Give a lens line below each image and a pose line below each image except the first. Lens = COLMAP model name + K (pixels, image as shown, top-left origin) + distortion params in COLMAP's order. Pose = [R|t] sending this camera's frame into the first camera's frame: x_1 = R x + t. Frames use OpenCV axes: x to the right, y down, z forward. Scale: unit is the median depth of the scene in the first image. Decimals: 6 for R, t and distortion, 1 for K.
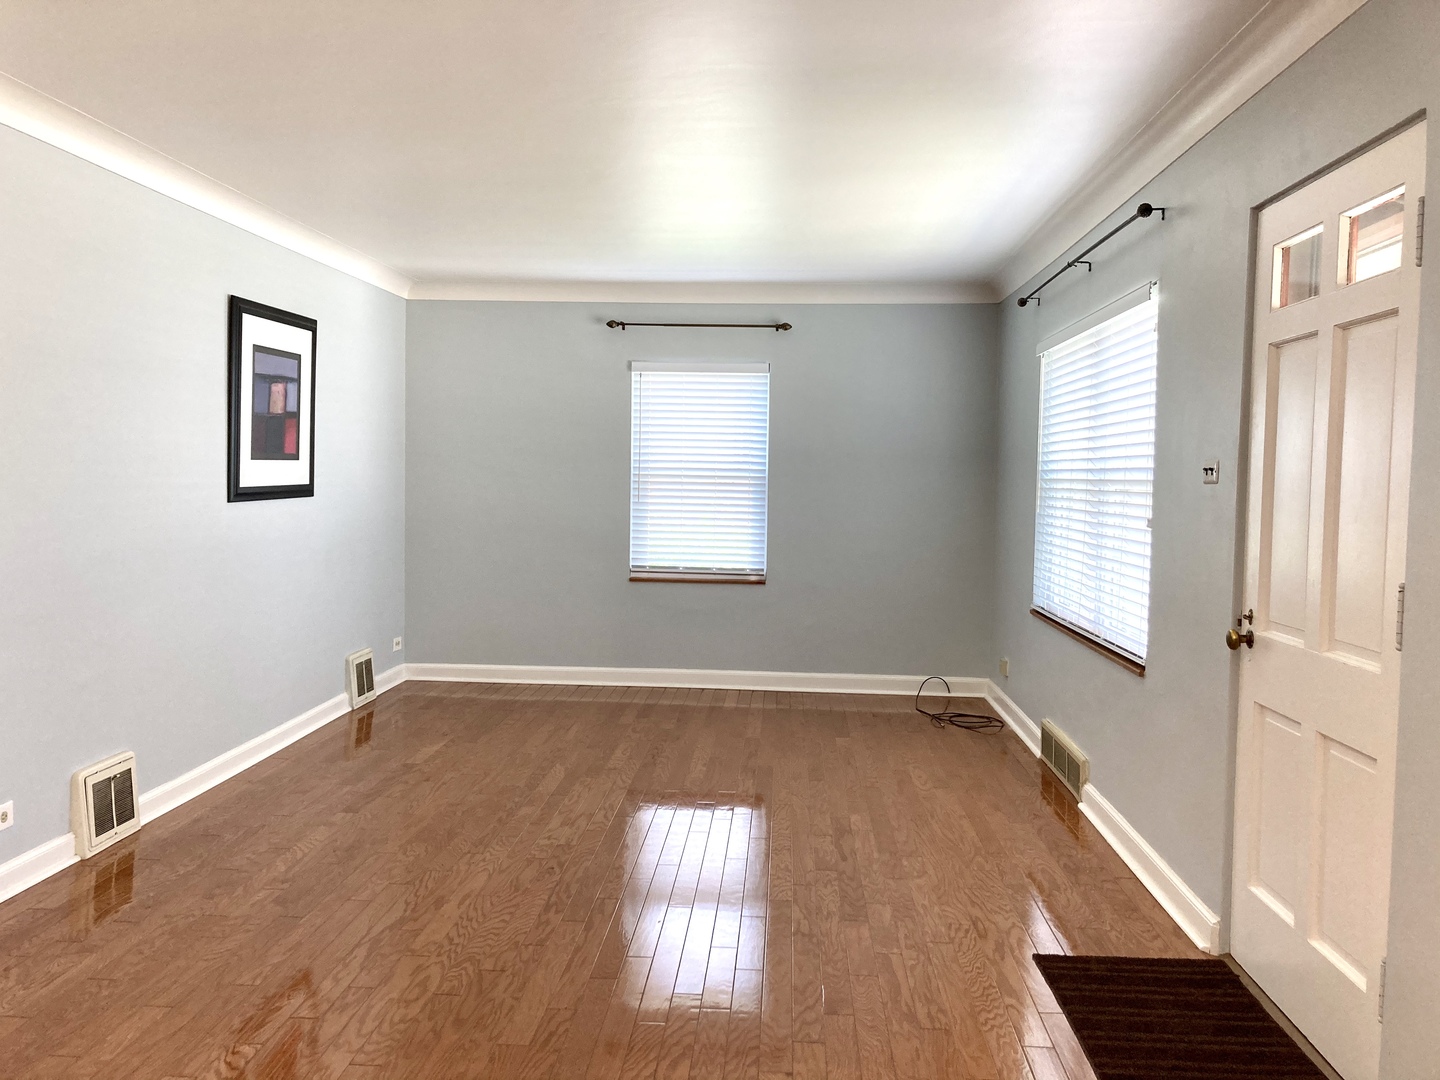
lens RADIAL K [[1194.6, 0, 707.0], [0, 1194.6, 530.6], [0, 0, 1]] dist [0.066921, -0.026425]
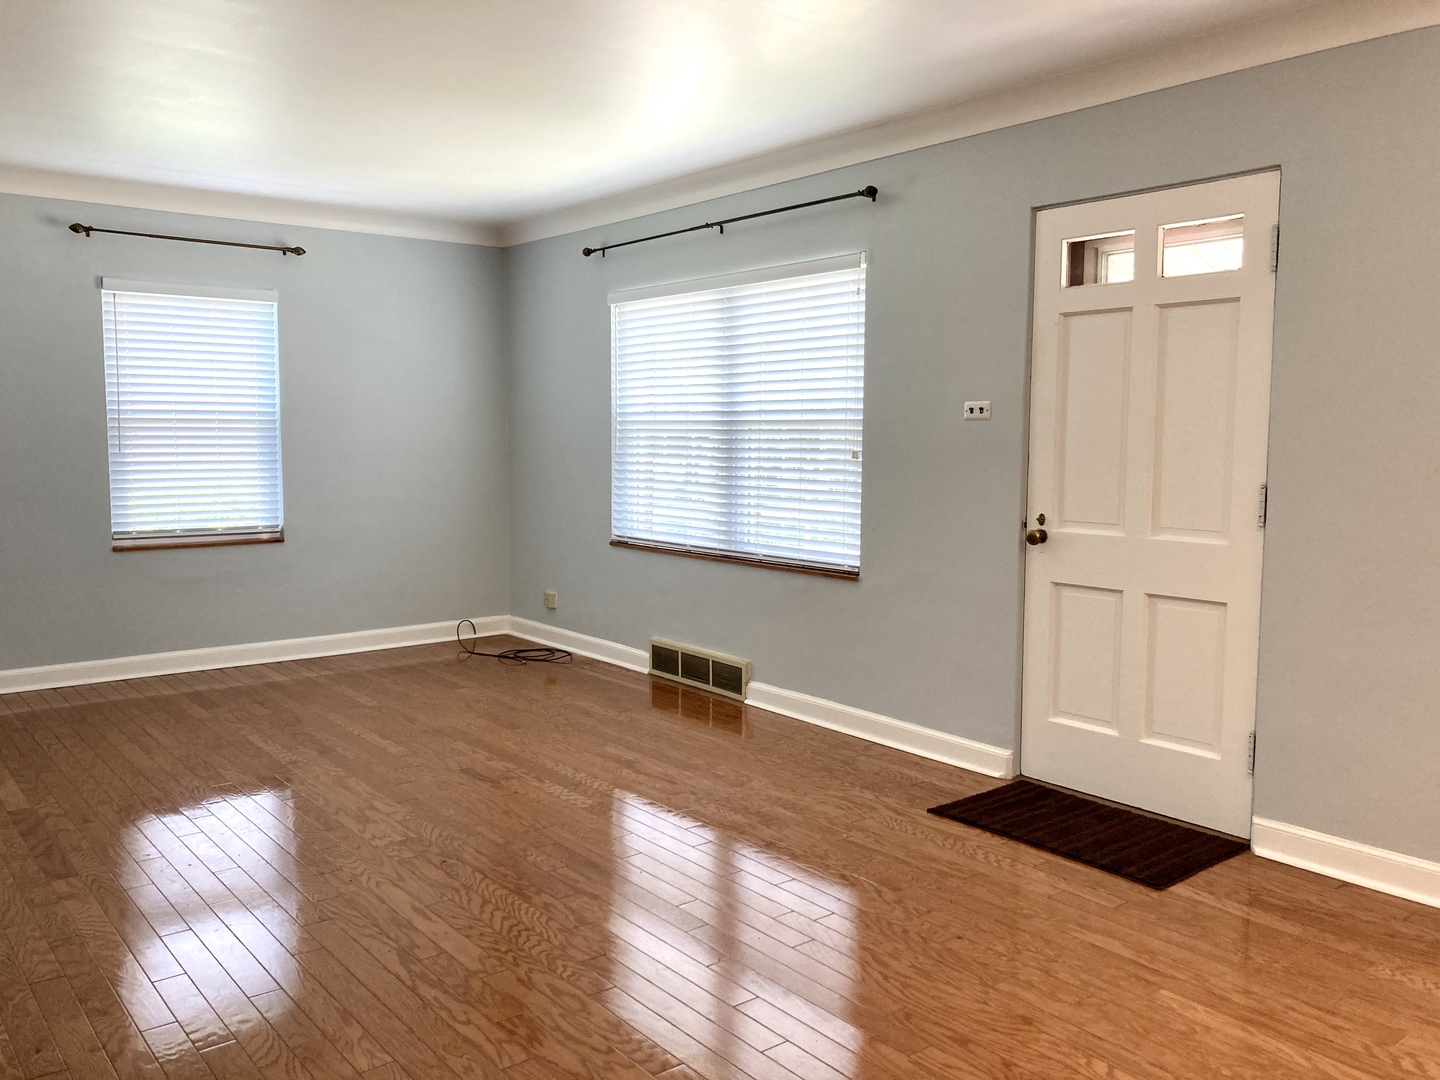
lens RADIAL K [[1194.6, 0, 719.9], [0, 1194.6, 532.4], [0, 0, 1]] dist [0.066921, -0.026425]
pose [[0.741465, -0.074114, 0.666886, -0.480663], [0.041243, 0.997036, 0.064950, -0.010812], [-0.669723, -0.020654, 0.742324, 0.177021]]
